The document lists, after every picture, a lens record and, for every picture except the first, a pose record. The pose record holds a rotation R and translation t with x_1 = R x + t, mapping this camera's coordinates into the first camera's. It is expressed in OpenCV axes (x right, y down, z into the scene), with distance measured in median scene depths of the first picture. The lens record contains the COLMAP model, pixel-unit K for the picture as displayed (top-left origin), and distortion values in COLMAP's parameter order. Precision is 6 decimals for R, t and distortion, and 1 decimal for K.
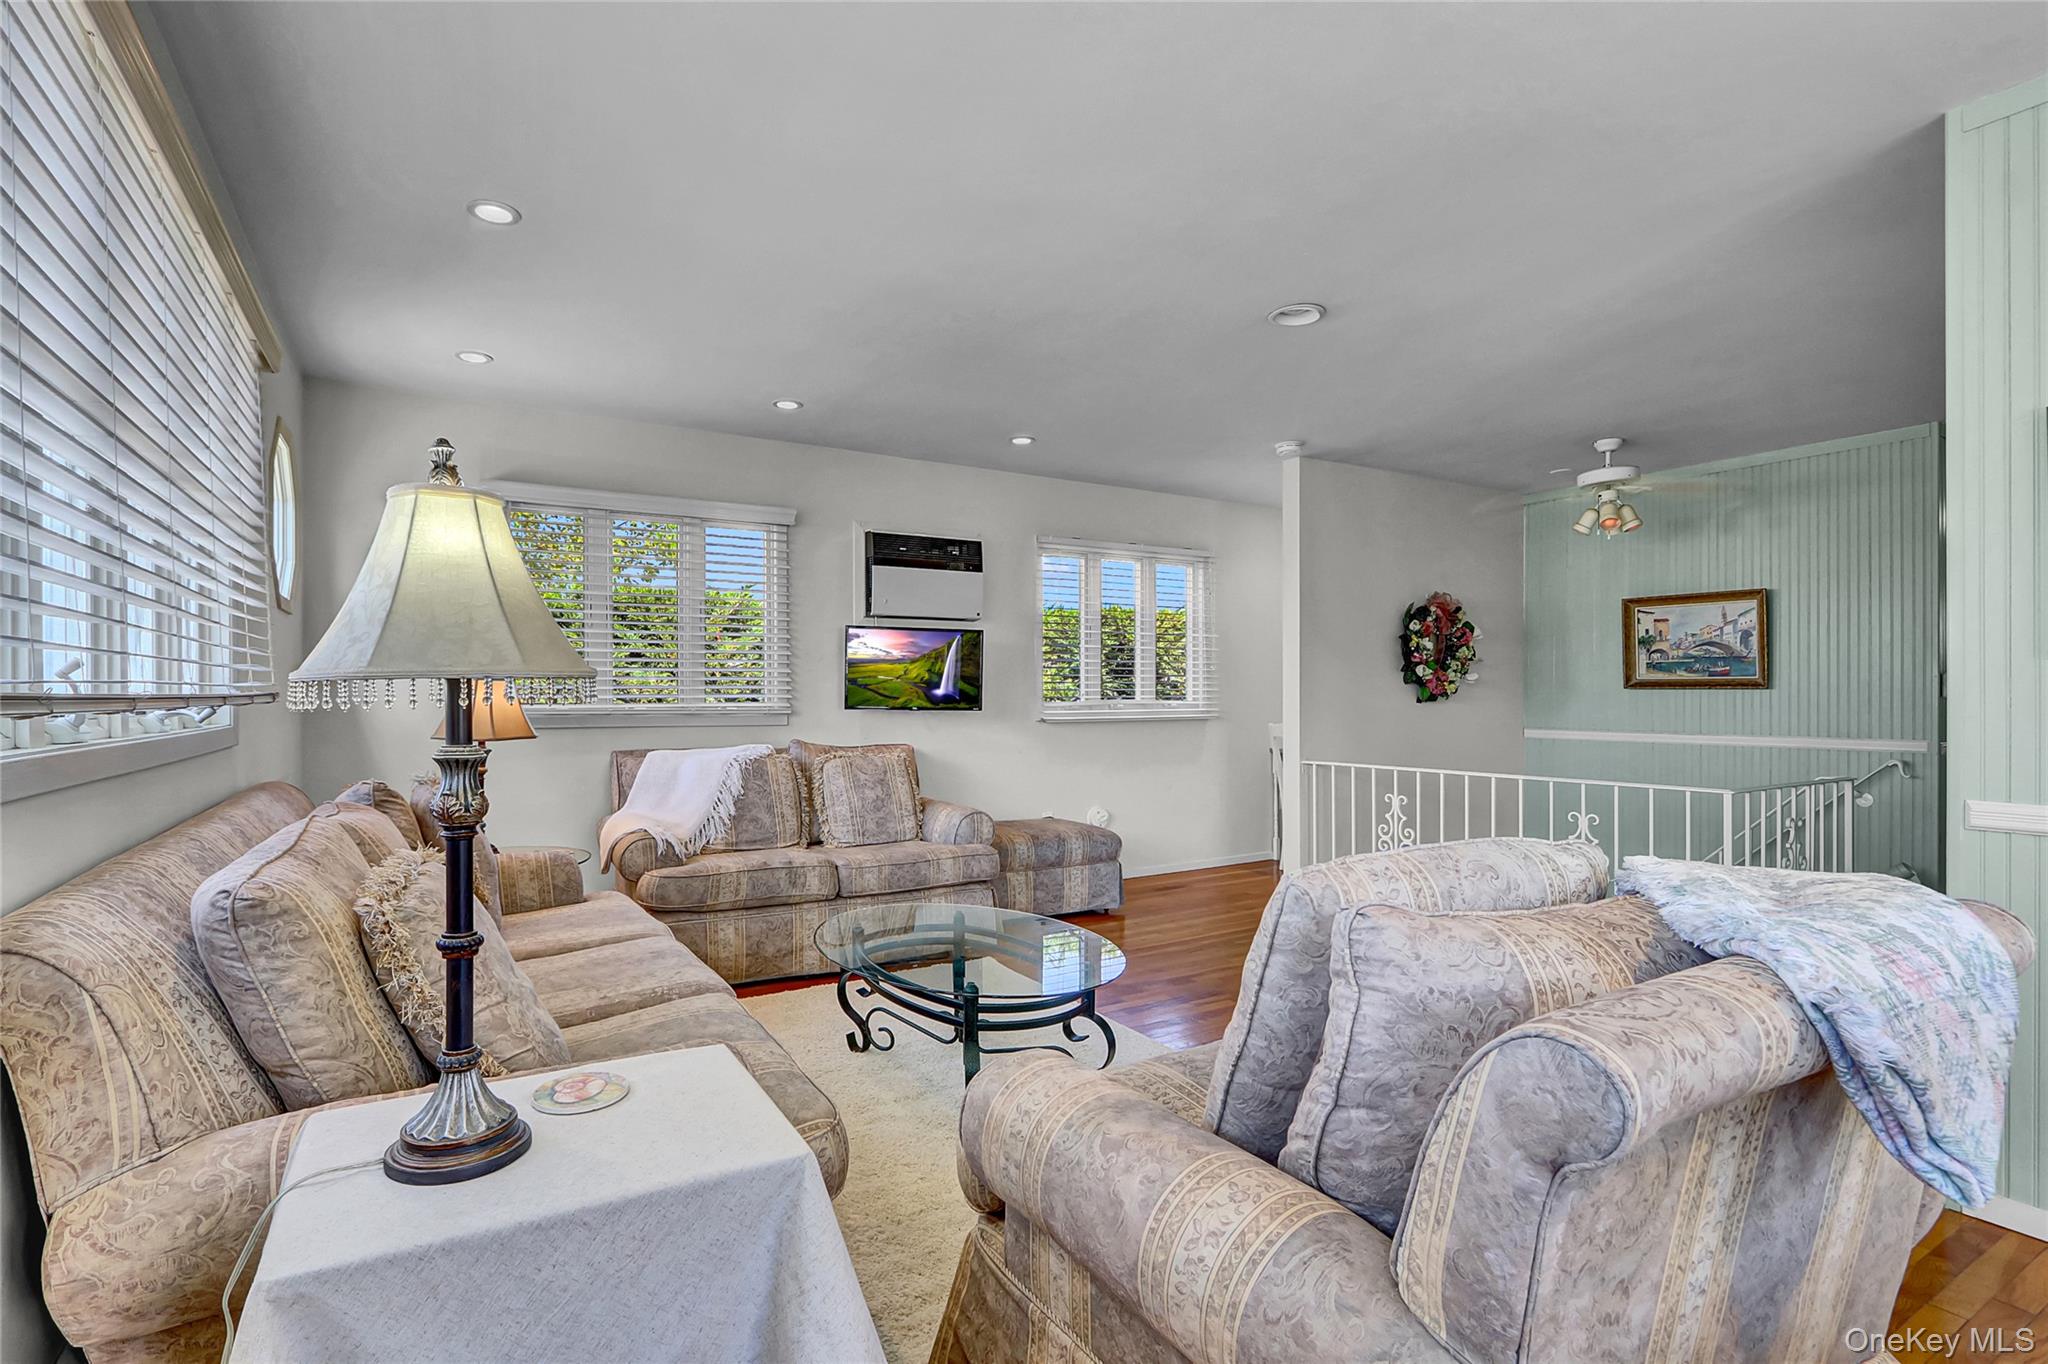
lens RADIAL K [[959.4, 0, 1015.8], [0, 959.4, 692.5], [0, 0, 1]] dist [-0.020595, 0.005845]
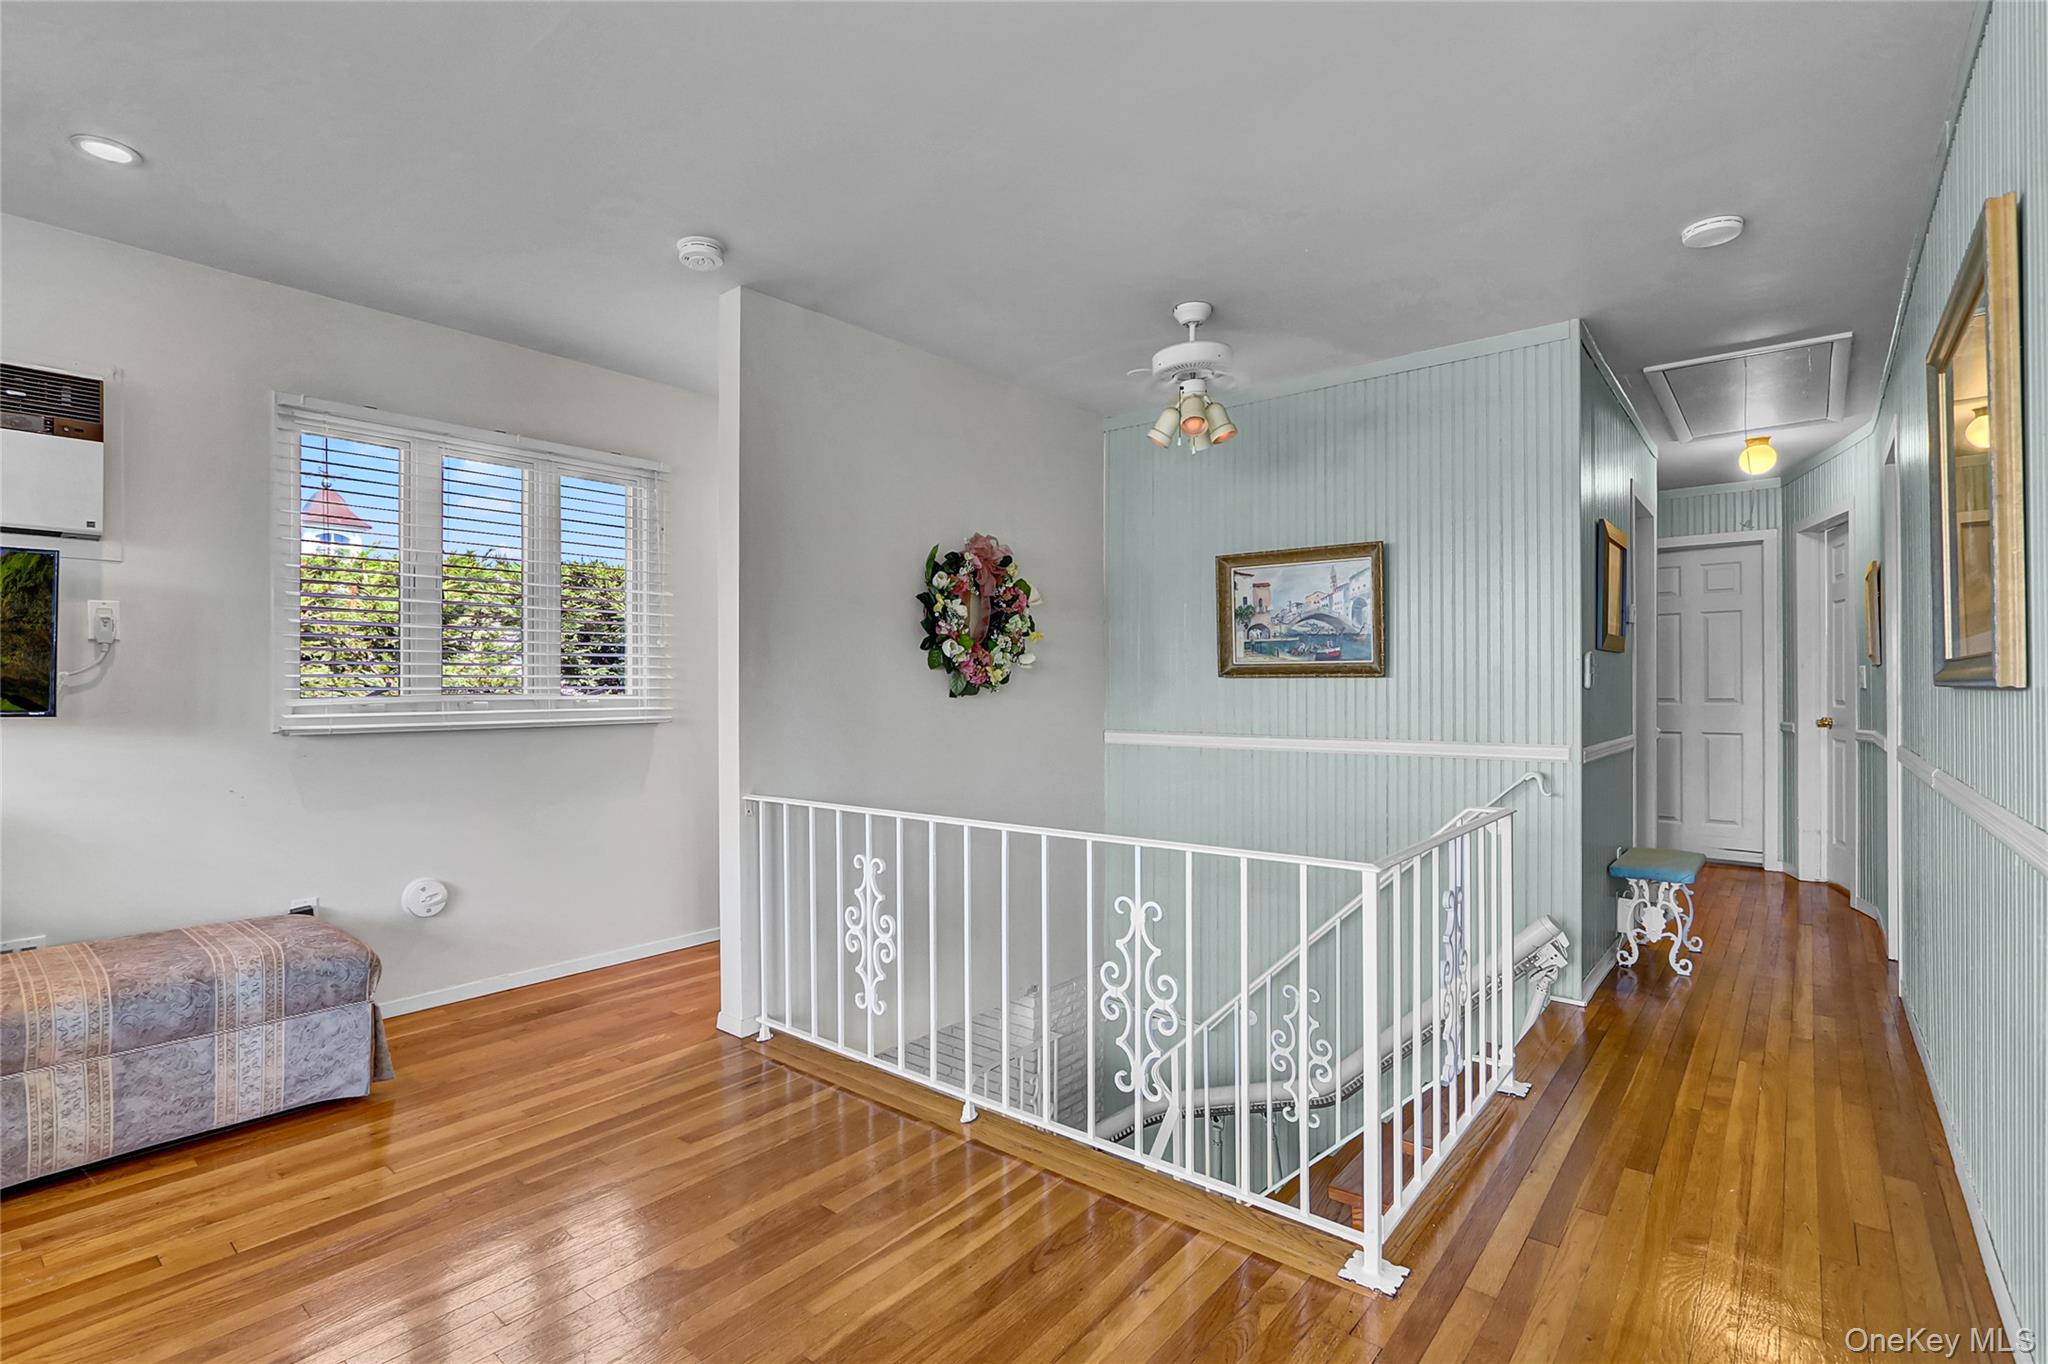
lens RADIAL K [[959.4, 0, 1036.5], [0, 959.4, 675.0], [0, 0, 1]] dist [-0.020595, 0.005845]
pose [[0.934930, 0.003568, 0.354813, 0.259394], [0.000311, 0.999941, -0.010874, 0.002929], [-0.354831, 0.010277, 0.934874, 0.378622]]
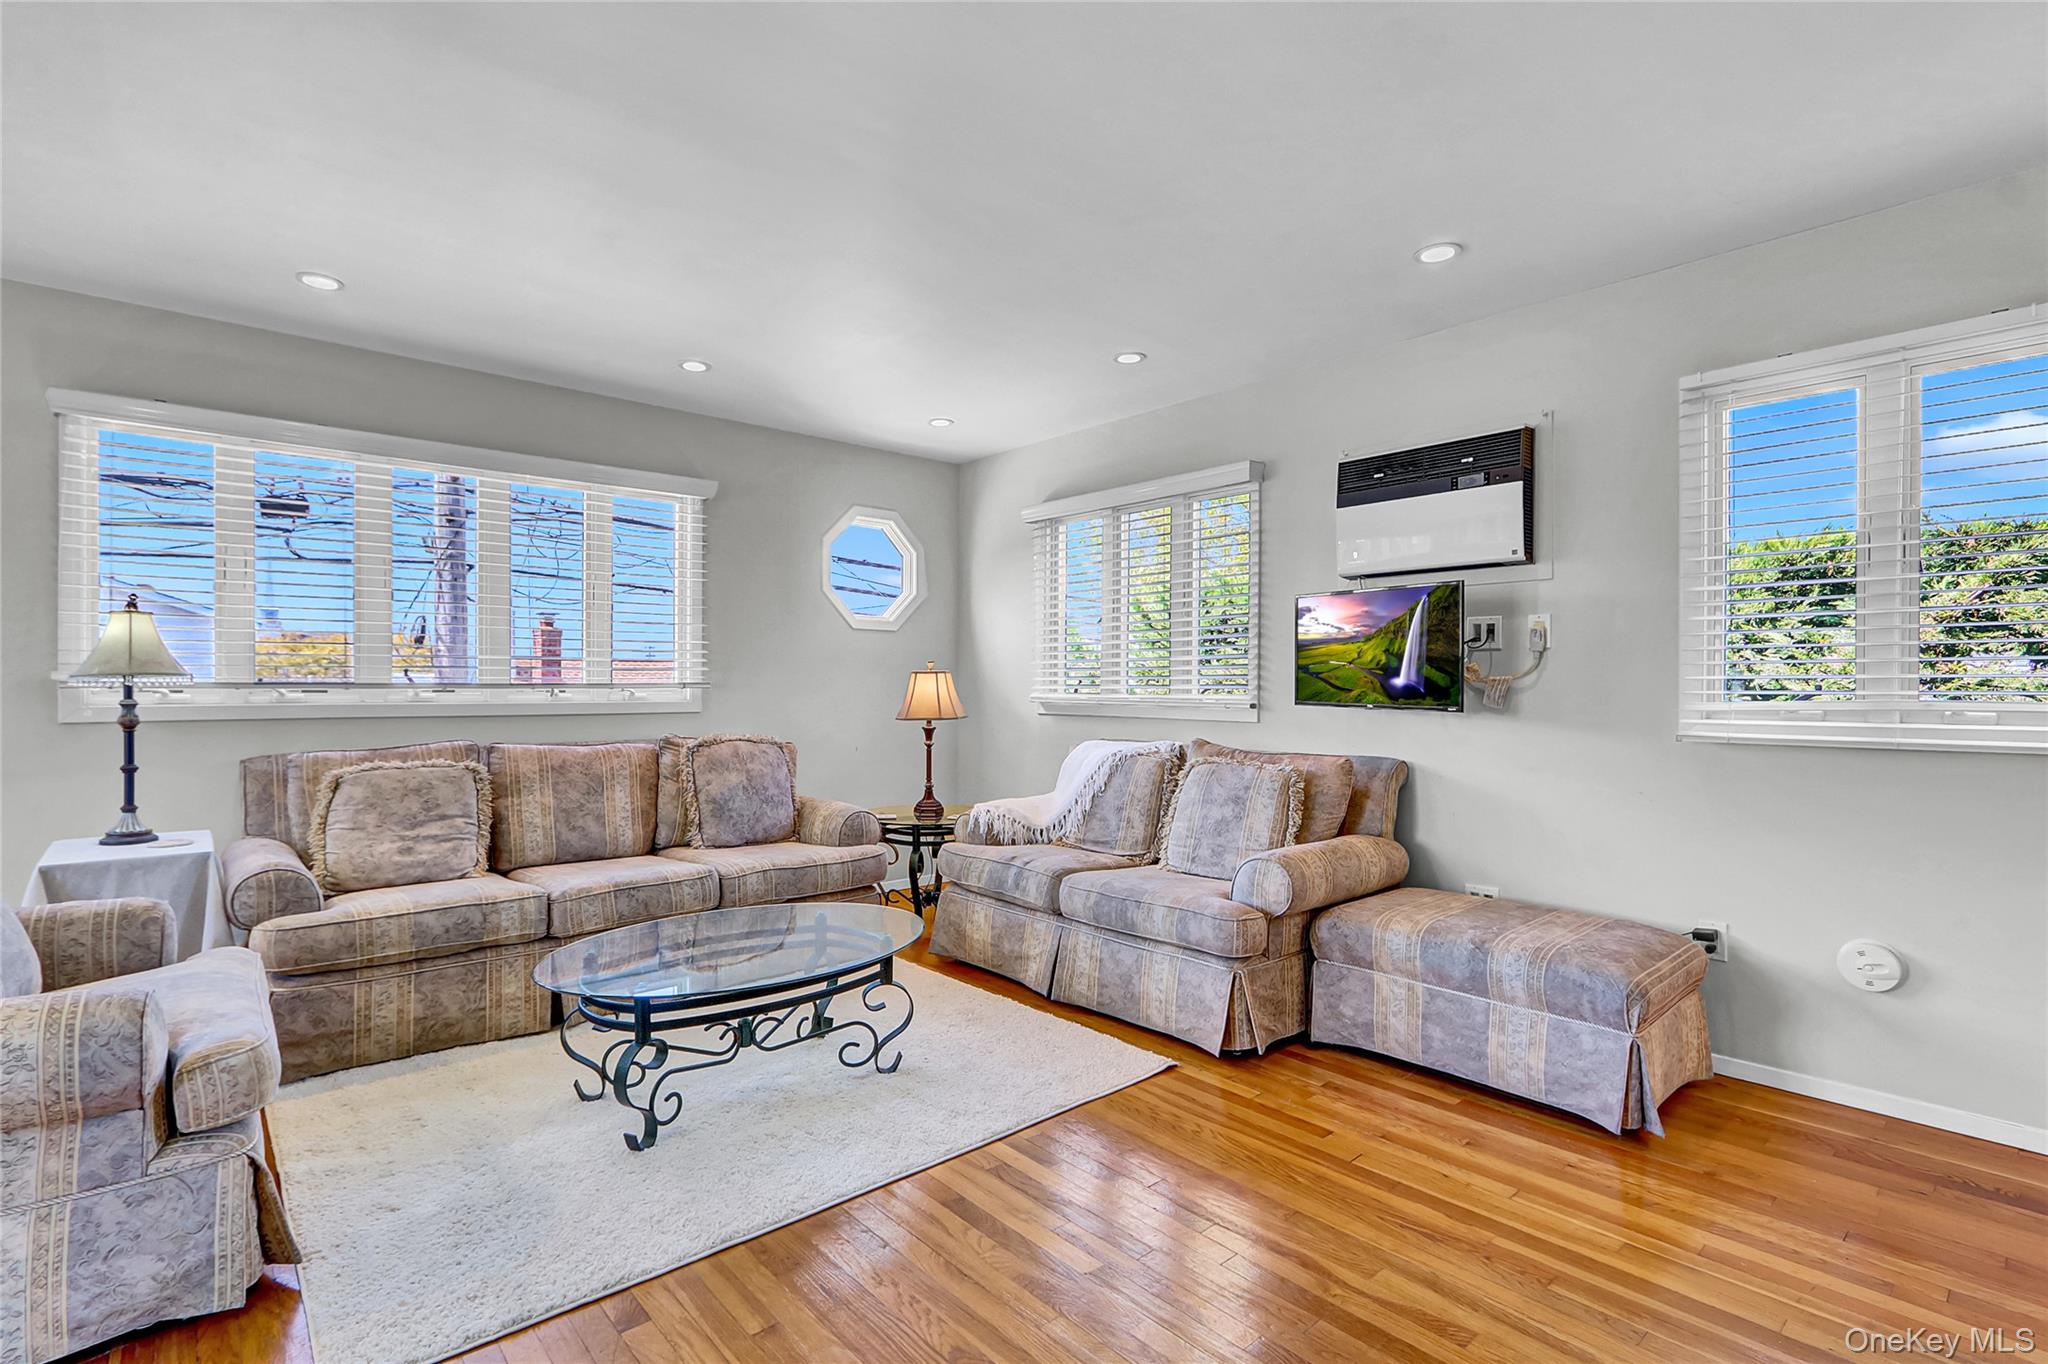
lens RADIAL K [[959.4, 0, 960.9], [0, 959.4, 684.9], [0, 0, 1]] dist [-0.020595, 0.005845]
pose [[0.157821, 0.000760, -0.987468, 0.515782], [-0.001341, 0.999999, 0.000555, 0.001277], [0.987467, 0.001236, 0.157821, 0.590040]]
